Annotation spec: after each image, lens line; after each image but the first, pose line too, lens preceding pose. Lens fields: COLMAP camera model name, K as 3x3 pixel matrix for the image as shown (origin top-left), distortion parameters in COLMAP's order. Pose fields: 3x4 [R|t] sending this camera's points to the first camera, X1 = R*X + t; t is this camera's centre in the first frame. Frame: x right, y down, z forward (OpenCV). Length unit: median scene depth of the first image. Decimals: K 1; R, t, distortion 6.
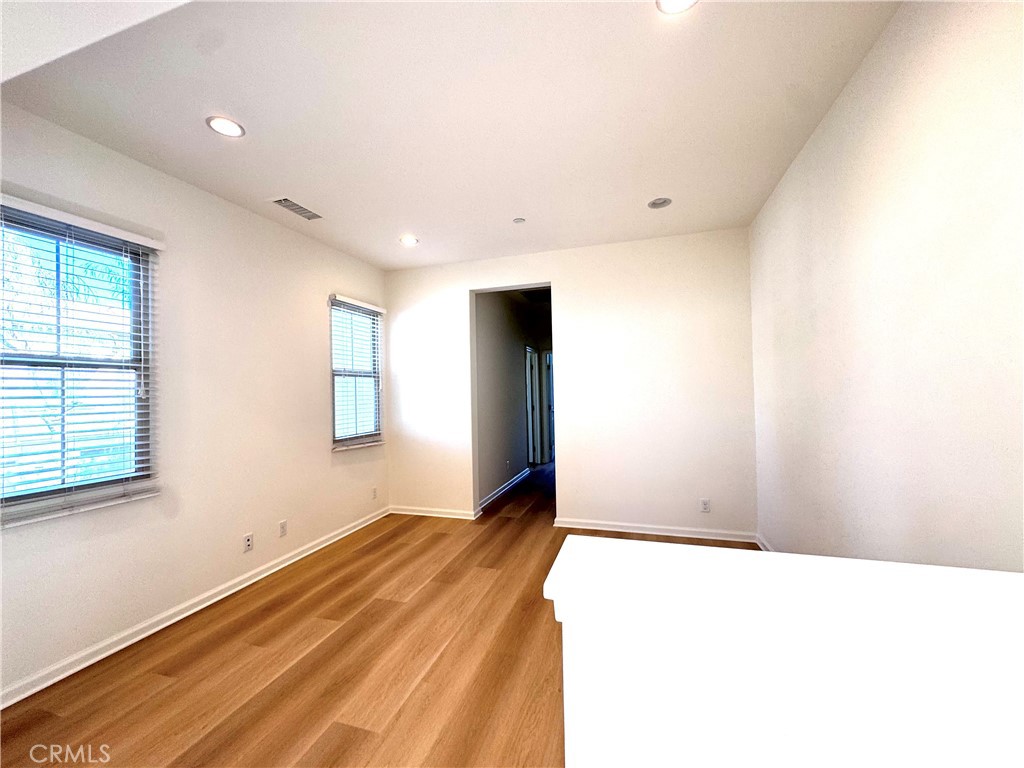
lens RADIAL K [[408.6, 0, 513.4], [0, 408.6, 380.4], [0, 0, 1]] dist [-0.002097, 0.000280]
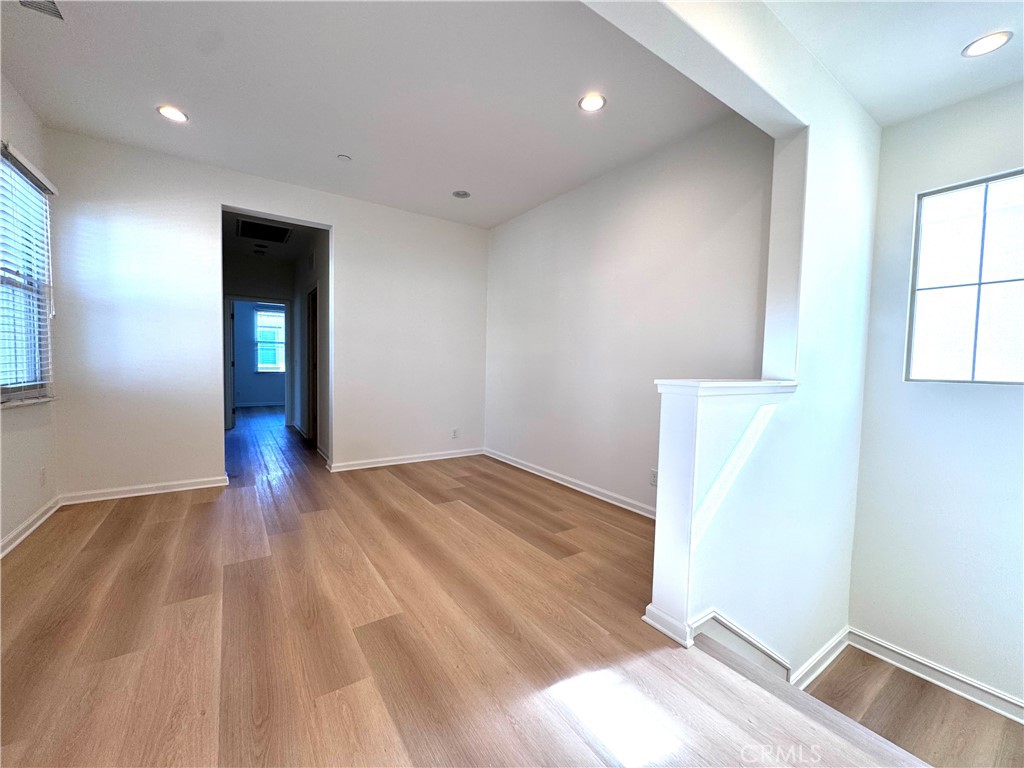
lens RADIAL K [[408.6, 0, 509.6], [0, 408.6, 381.2], [0, 0, 1]] dist [-0.002097, 0.000280]
pose [[0.616953, -0.000005, 0.787000, -0.544512], [-0.052767, 0.997749, 0.041372, 0.085526], [-0.785229, -0.067053, 0.615565, 0.058658]]
